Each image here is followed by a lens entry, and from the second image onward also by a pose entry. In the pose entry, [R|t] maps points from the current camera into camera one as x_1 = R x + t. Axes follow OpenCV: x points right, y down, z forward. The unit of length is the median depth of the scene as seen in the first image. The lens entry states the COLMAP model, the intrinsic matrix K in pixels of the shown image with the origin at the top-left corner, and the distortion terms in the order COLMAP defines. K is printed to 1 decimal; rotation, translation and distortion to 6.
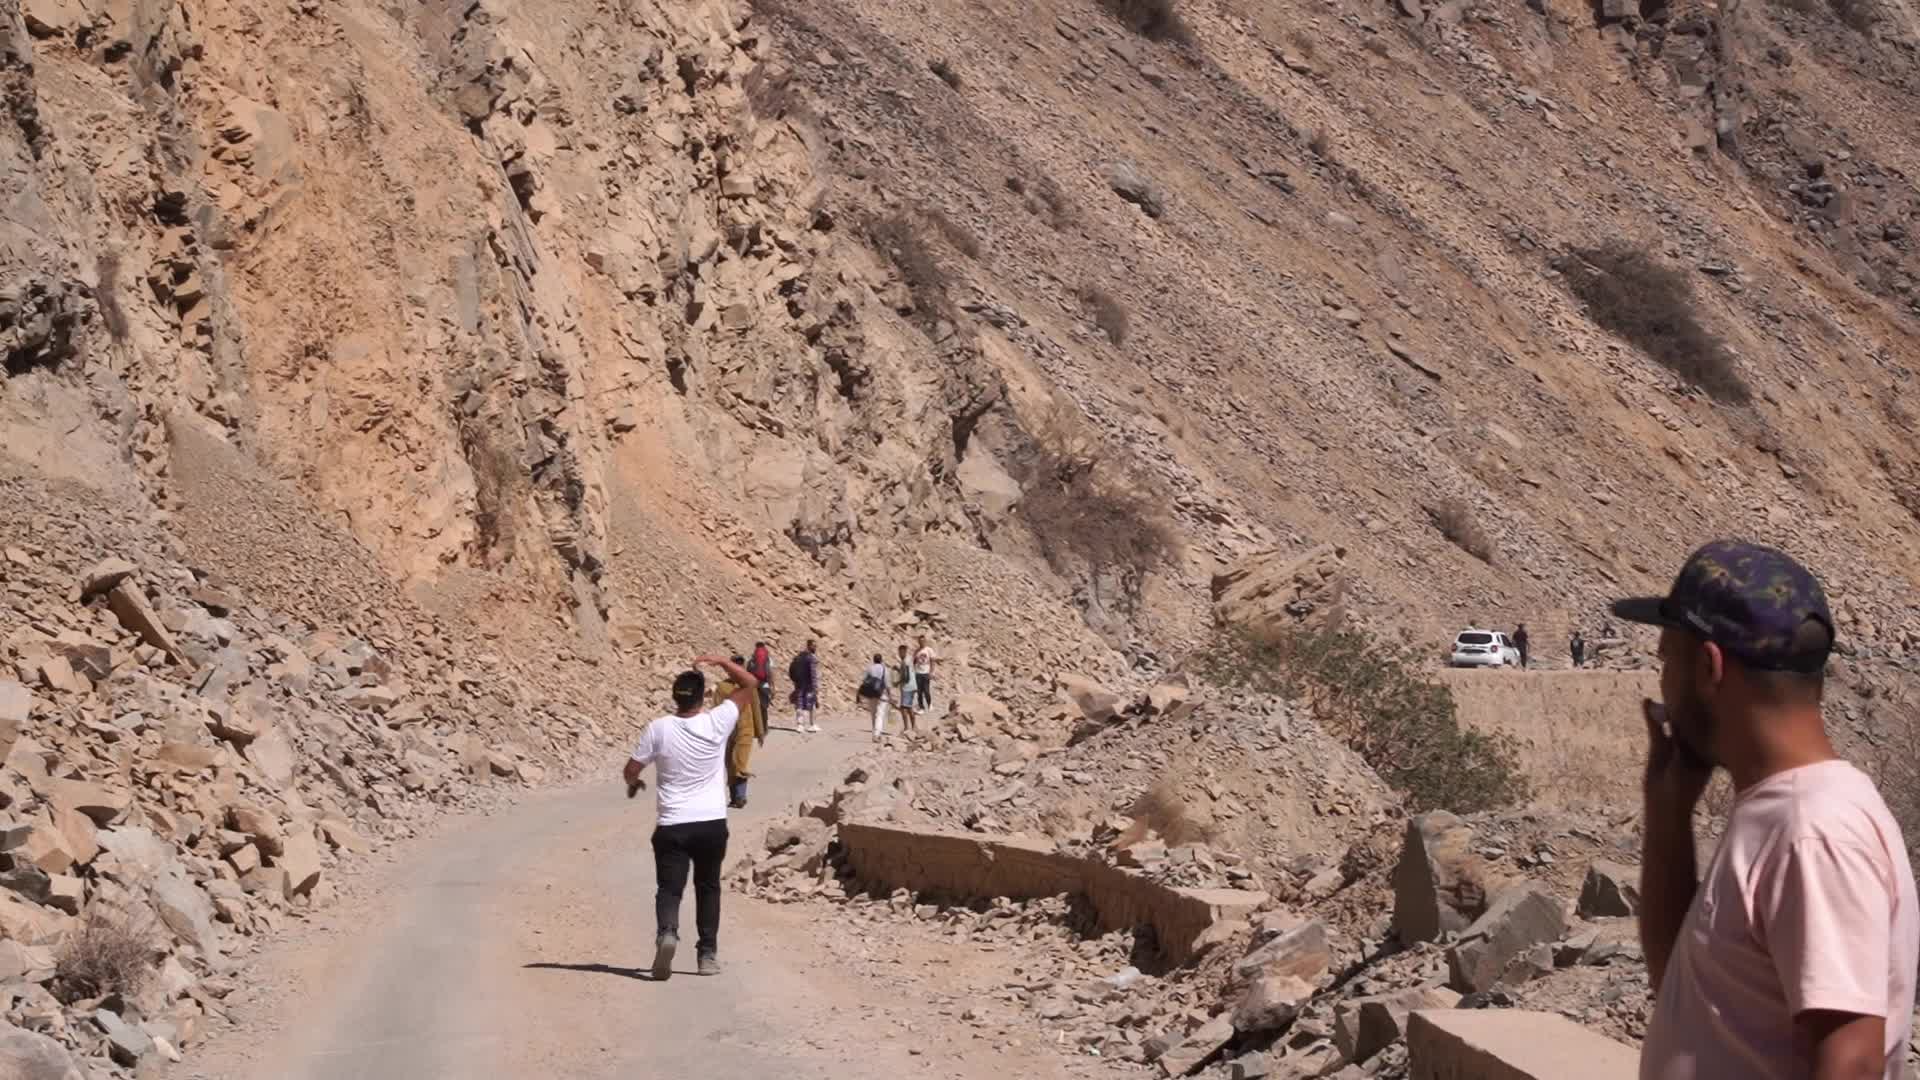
lens RADIAL K [[4470.3, 0, 1097.2], [0, 4470.3, 563.2], [0, 0, 1]] dist [-0.053200, 0.000000]
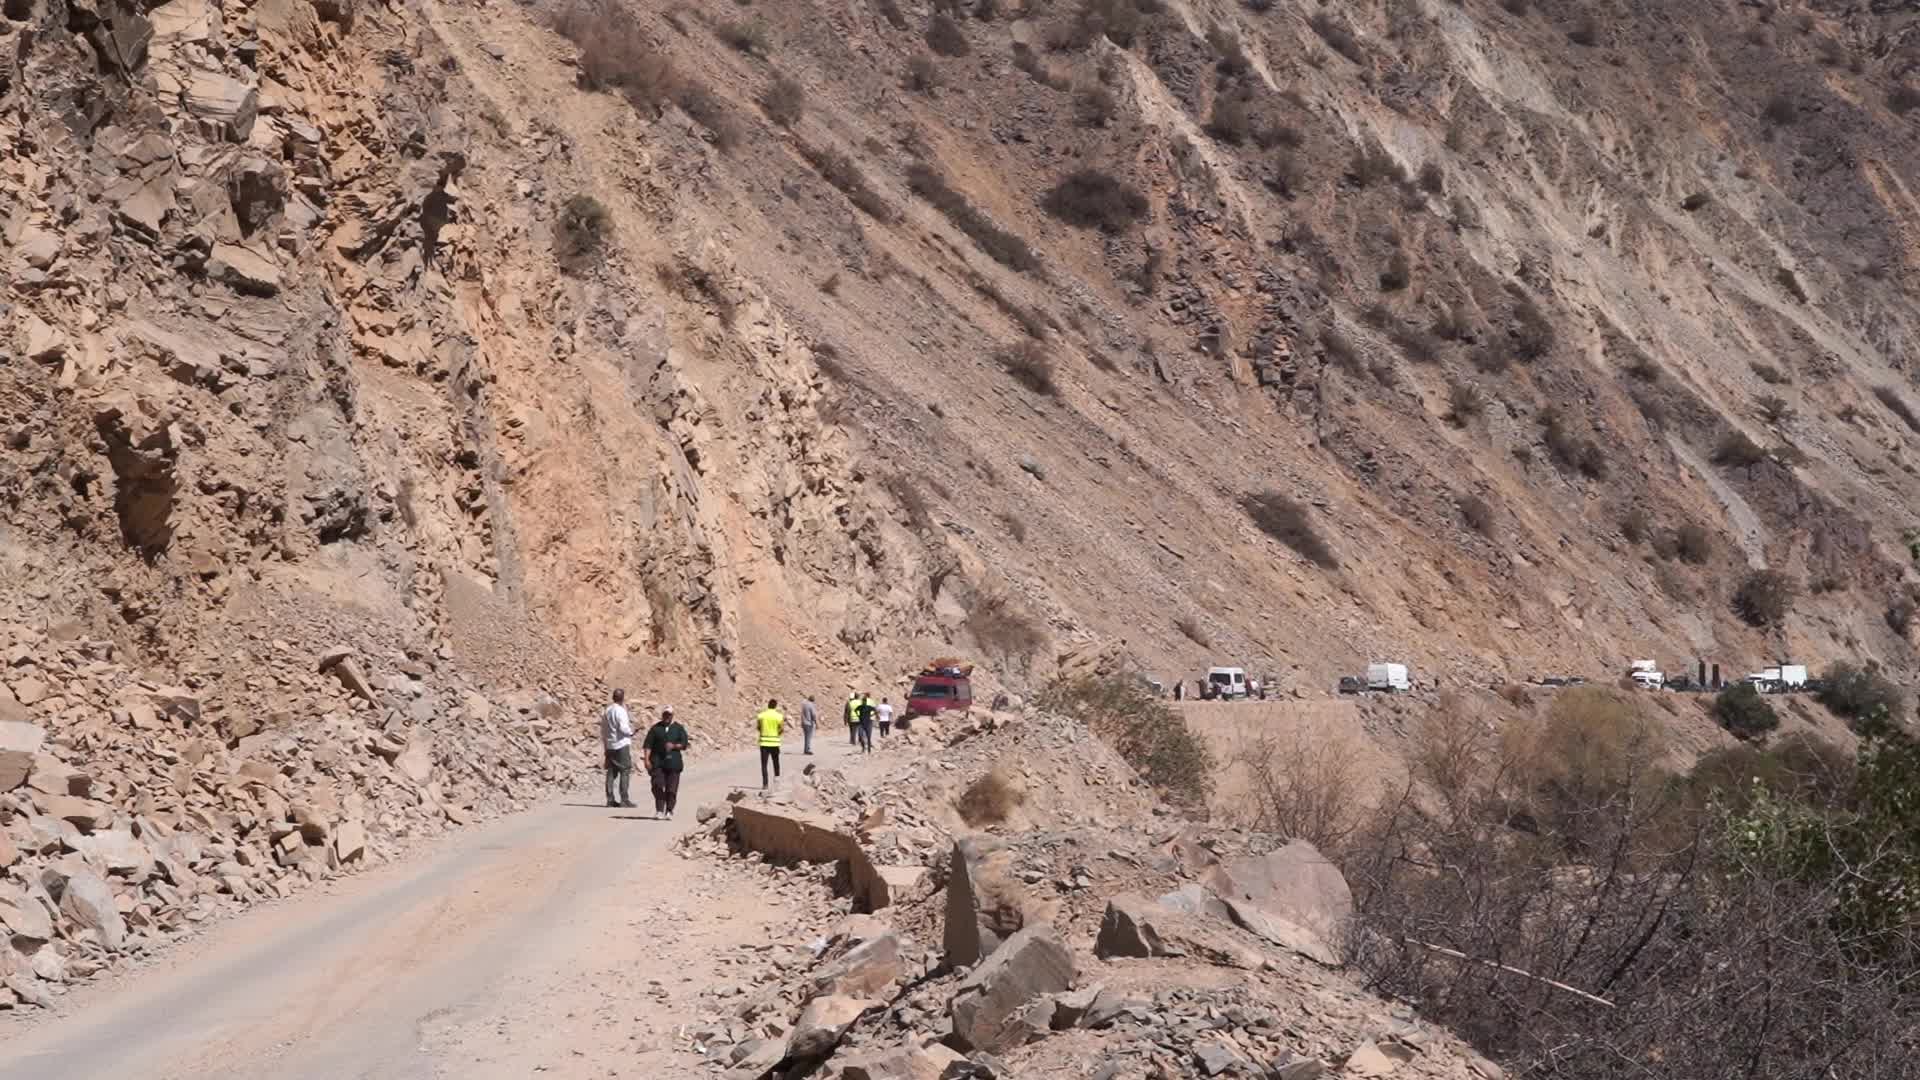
lens RADIAL K [[2584.2, 0, 972.3], [0, 2584.2, 545.0], [0, 0, 1]] dist [0.047944, 0.000000]
pose [[0.999855, -0.013968, 0.009764, -0.023500], [0.014323, 0.999203, -0.037249, -0.003968], [-0.009236, 0.037384, 0.999258, -0.130623]]
